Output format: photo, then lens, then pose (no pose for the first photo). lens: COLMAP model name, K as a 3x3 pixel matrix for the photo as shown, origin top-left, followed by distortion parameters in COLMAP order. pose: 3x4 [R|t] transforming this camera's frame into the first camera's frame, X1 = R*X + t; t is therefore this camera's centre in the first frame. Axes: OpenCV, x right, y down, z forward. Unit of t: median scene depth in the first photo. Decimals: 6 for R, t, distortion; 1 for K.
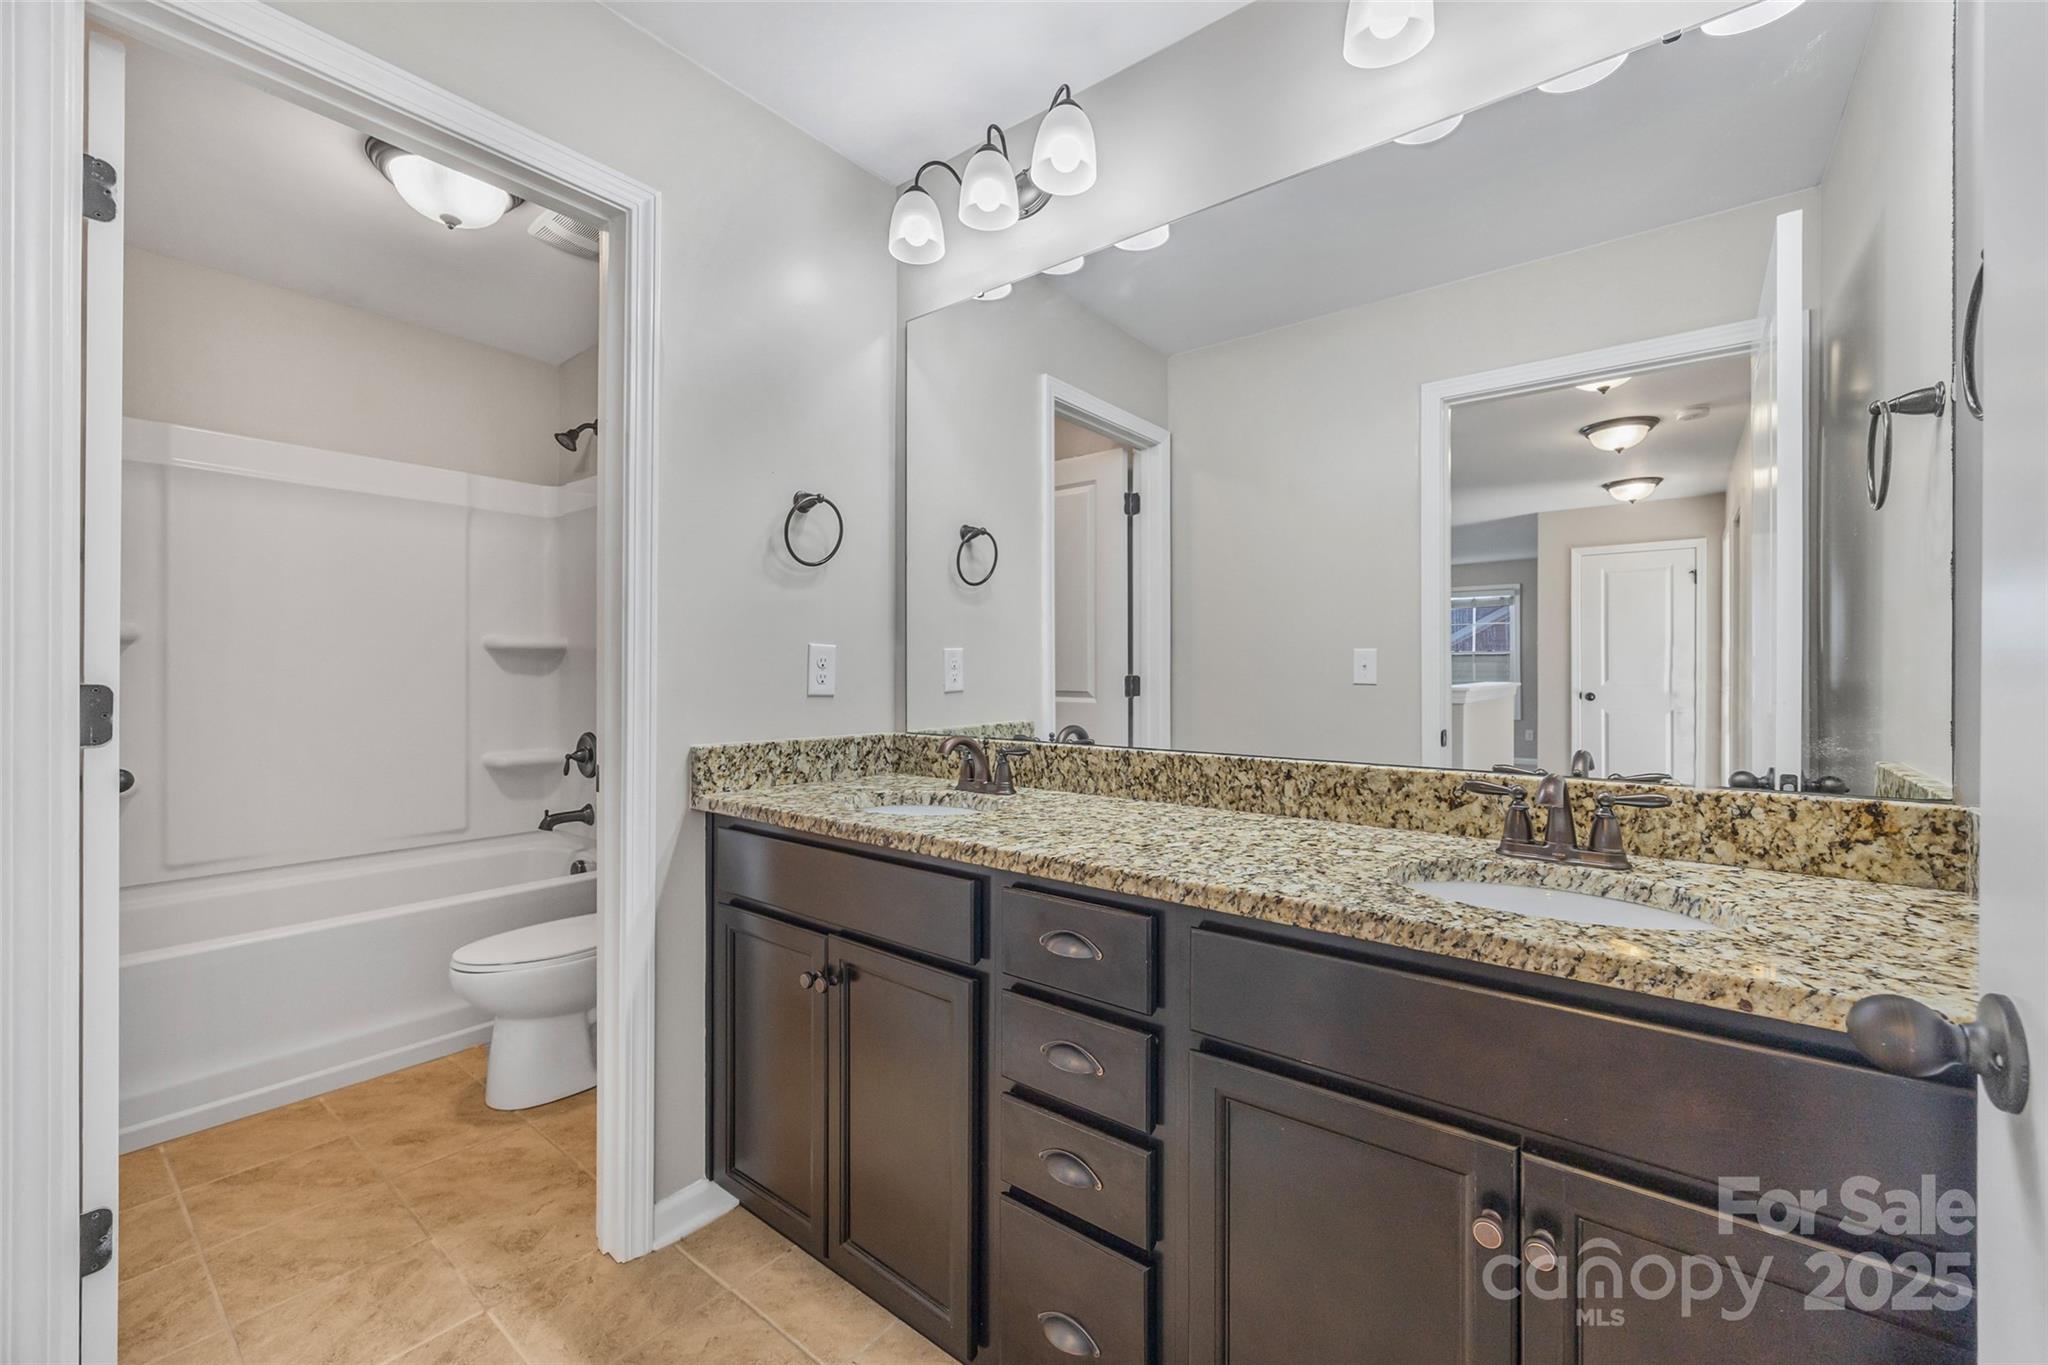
lens RADIAL K [[831.5, 0, 1017.7], [0, 831.5, 679.0], [0, 0, 1]] dist [-0.001676, 0.000042]
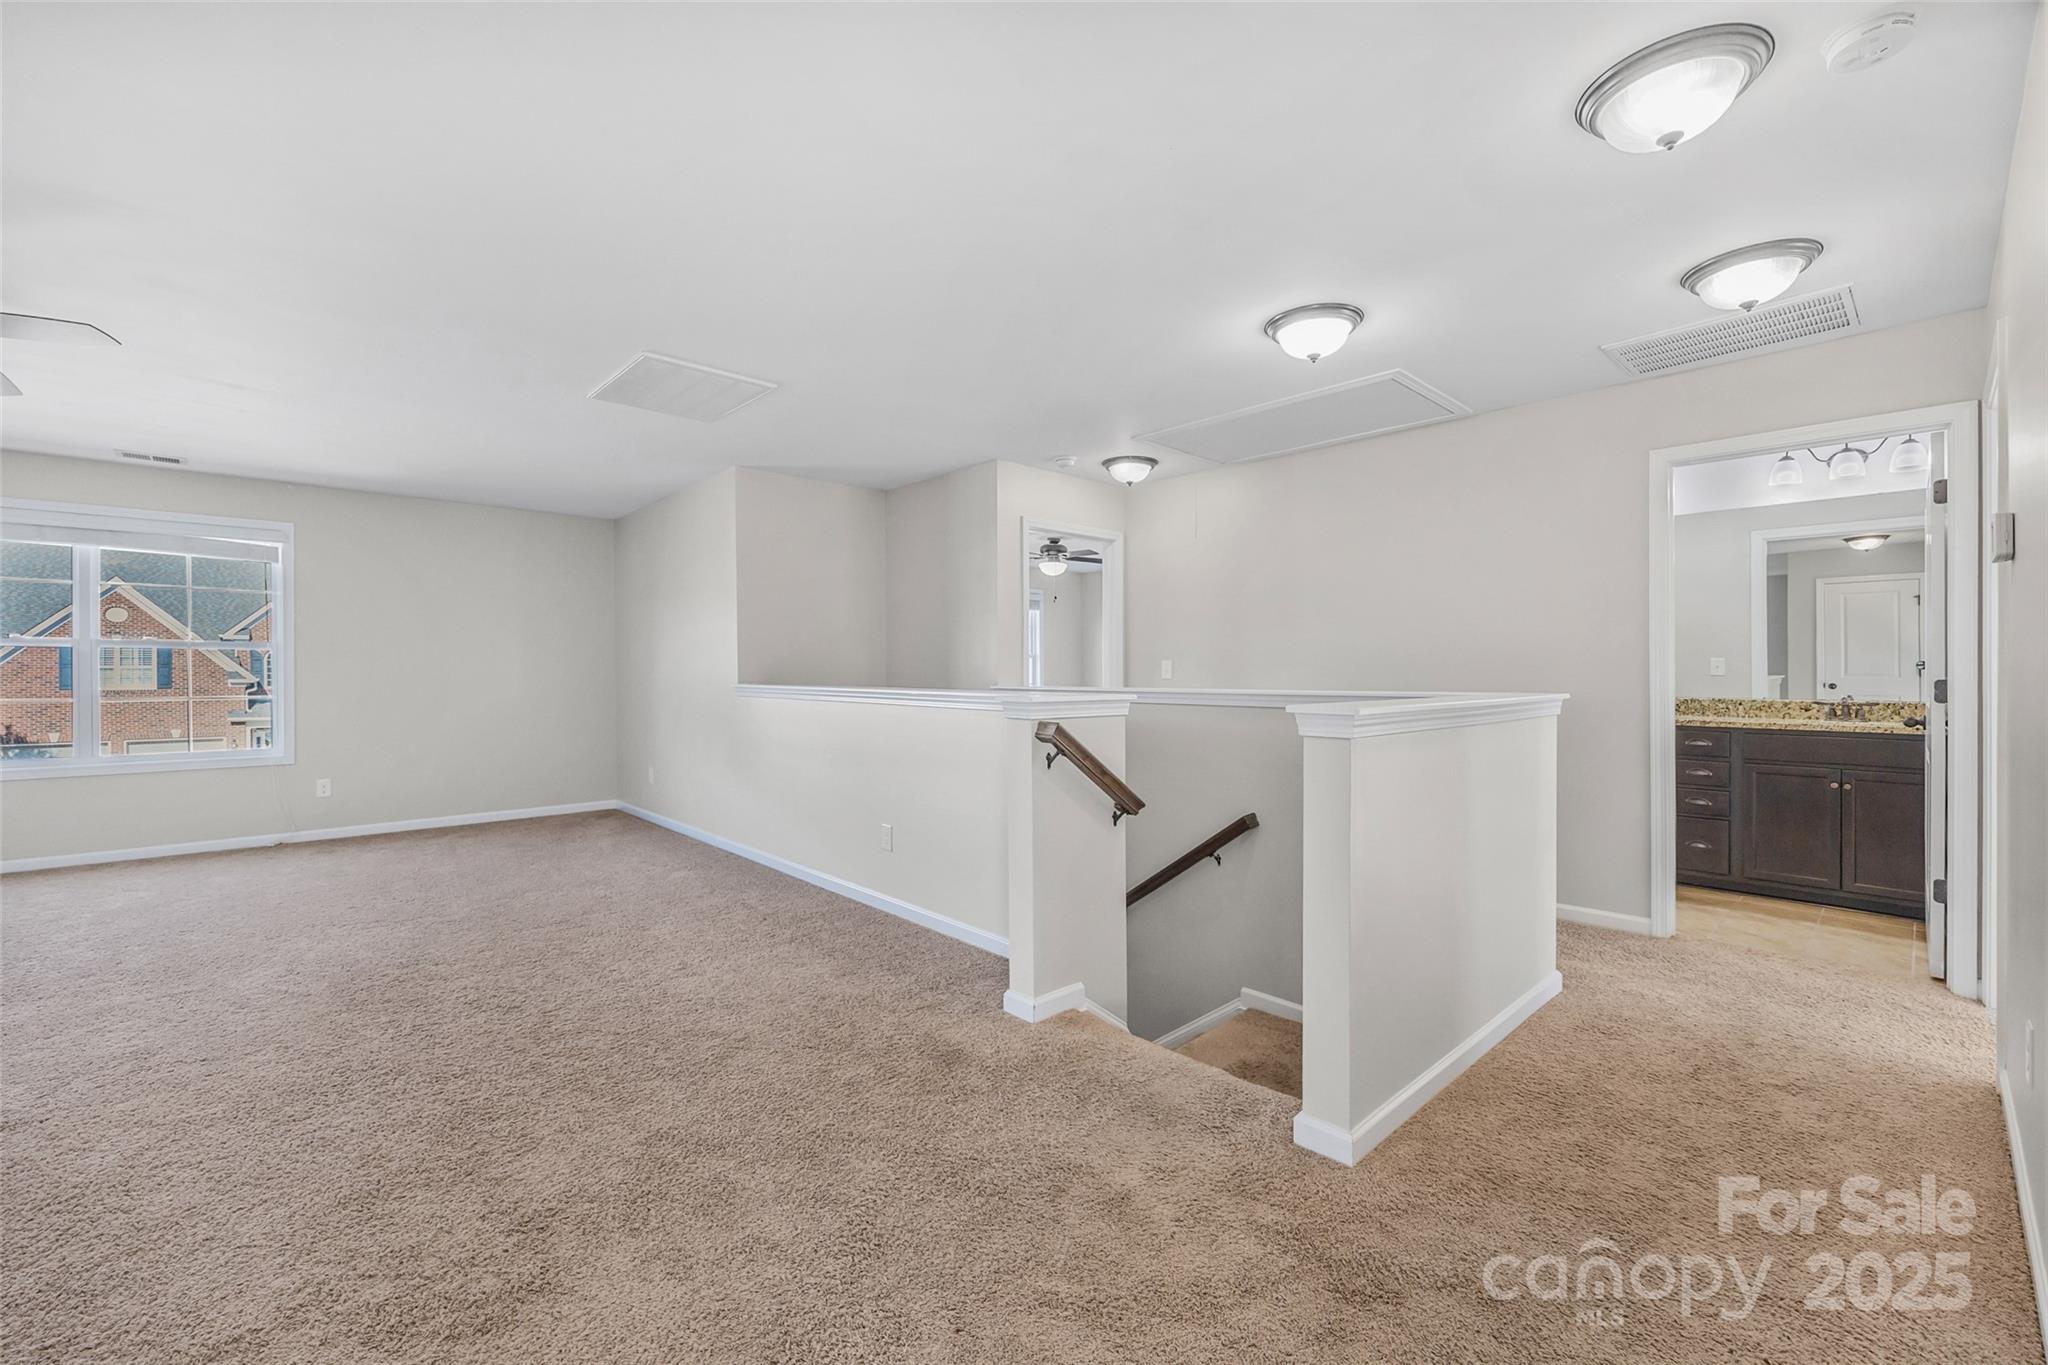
lens RADIAL K [[831.5, 0, 1017.7], [0, 831.5, 679.0], [0, 0, 1]] dist [-0.001676, 0.000042]
pose [[0.986012, -0.004342, -0.166617, -2.150509], [0.005429, 0.999967, 0.006067, -0.012198], [0.166585, -0.006887, 0.986003, -2.961353]]
